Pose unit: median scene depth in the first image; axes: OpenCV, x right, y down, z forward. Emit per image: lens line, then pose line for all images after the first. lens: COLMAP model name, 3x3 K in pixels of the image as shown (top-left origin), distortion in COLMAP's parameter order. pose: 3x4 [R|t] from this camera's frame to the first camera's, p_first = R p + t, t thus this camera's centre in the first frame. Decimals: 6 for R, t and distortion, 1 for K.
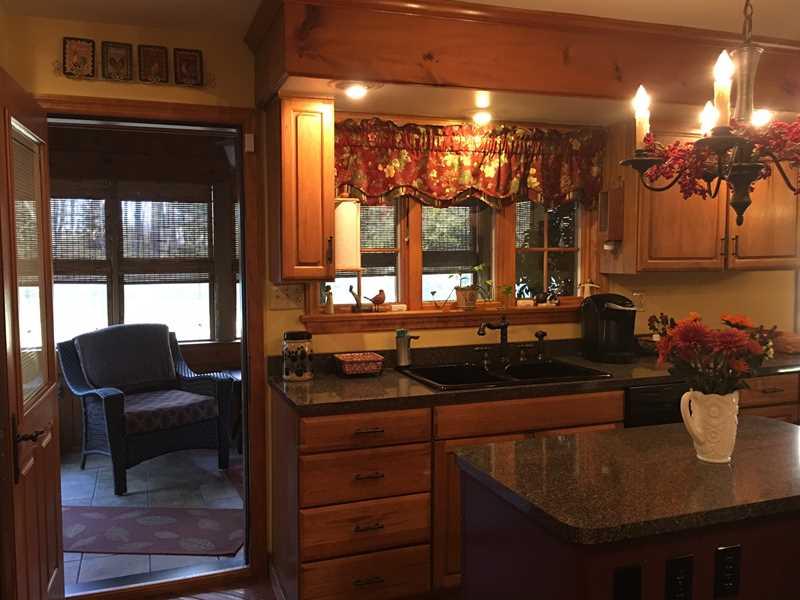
lens RADIAL K [[687.7, 0, 394.4], [0, 687.7, 298.0], [0, 0, 1]] dist [0.009196, -0.005654]
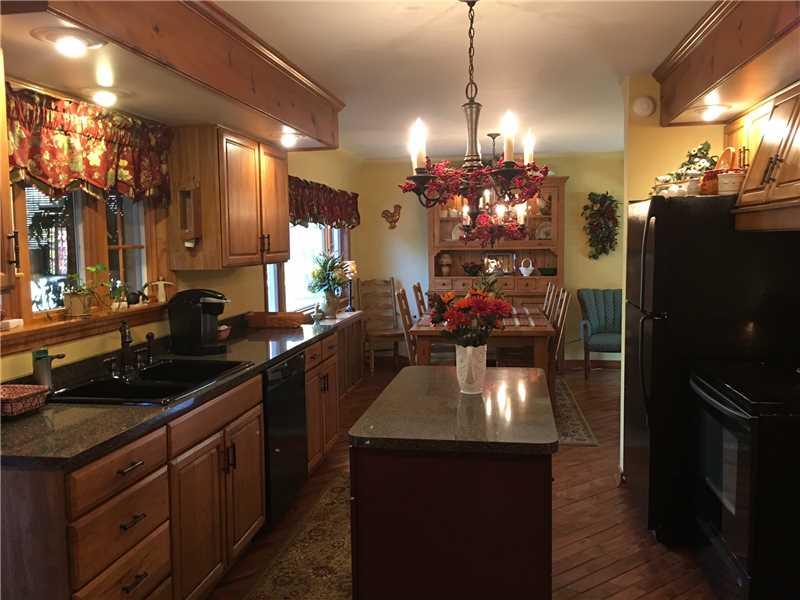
lens RADIAL K [[687.7, 0, 394.4], [0, 687.7, 300.9], [0, 0, 1]] dist [0.009196, -0.005654]
pose [[0.480894, -0.076744, 0.873414, -0.468191], [0.070350, 0.996328, 0.048810, -0.019132], [-0.873952, 0.037972, 0.484527, 0.246772]]
